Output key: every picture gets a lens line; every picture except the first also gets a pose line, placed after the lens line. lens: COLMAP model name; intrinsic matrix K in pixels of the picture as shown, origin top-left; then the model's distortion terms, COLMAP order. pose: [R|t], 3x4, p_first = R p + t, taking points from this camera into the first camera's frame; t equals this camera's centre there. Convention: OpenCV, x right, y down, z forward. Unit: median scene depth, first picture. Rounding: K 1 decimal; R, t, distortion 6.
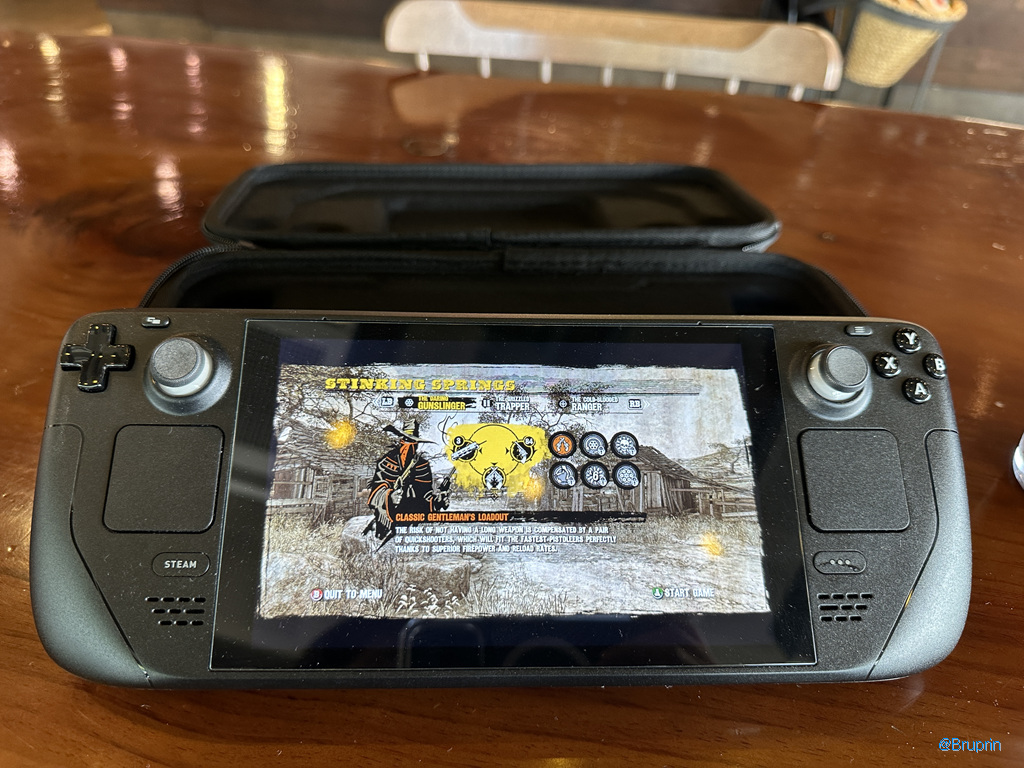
lens RADIAL K [[768.3, 0, 507.4], [0, 768.3, 380.0], [0, 0, 1]] dist [0.173020, -0.433658]
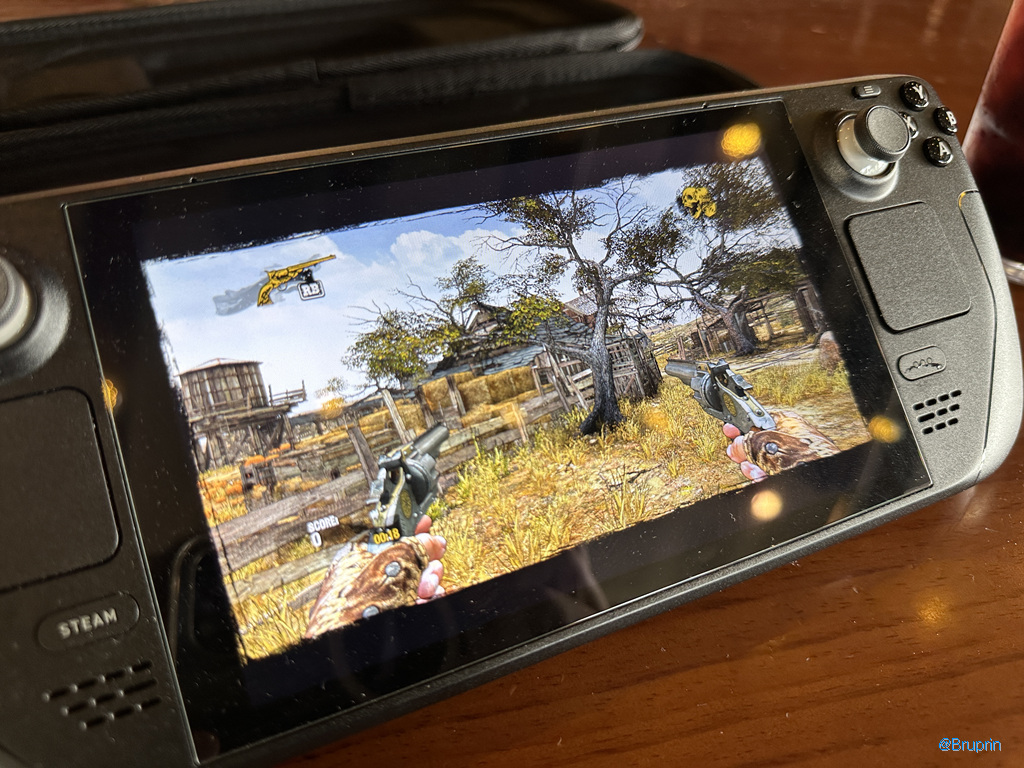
lens RADIAL K [[765.7, 0, 488.1], [0, 765.7, 385.4], [0, 0, 1]] dist [0.094796, -0.231324]
pose [[0.928439, -0.241177, 0.282549, -0.243553], [0.199367, 0.965272, 0.168826, 0.023257], [-0.313454, -0.100413, 0.944280, 0.352126]]
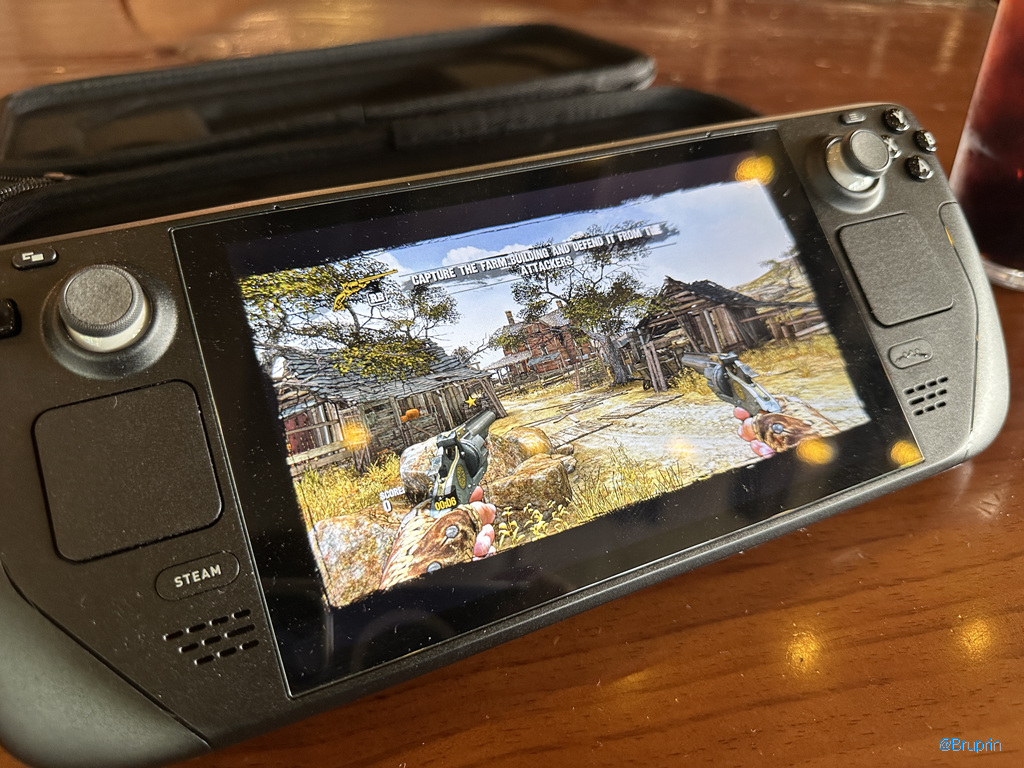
lens RADIAL K [[768.3, 0, 507.4], [0, 768.3, 380.0], [0, 0, 1]] dist [0.173020, -0.433658]
pose [[0.925425, -0.248579, 0.286004, -0.300012], [0.225005, 0.967773, 0.113085, 0.046789], [-0.304897, -0.040300, 0.951532, 0.242428]]
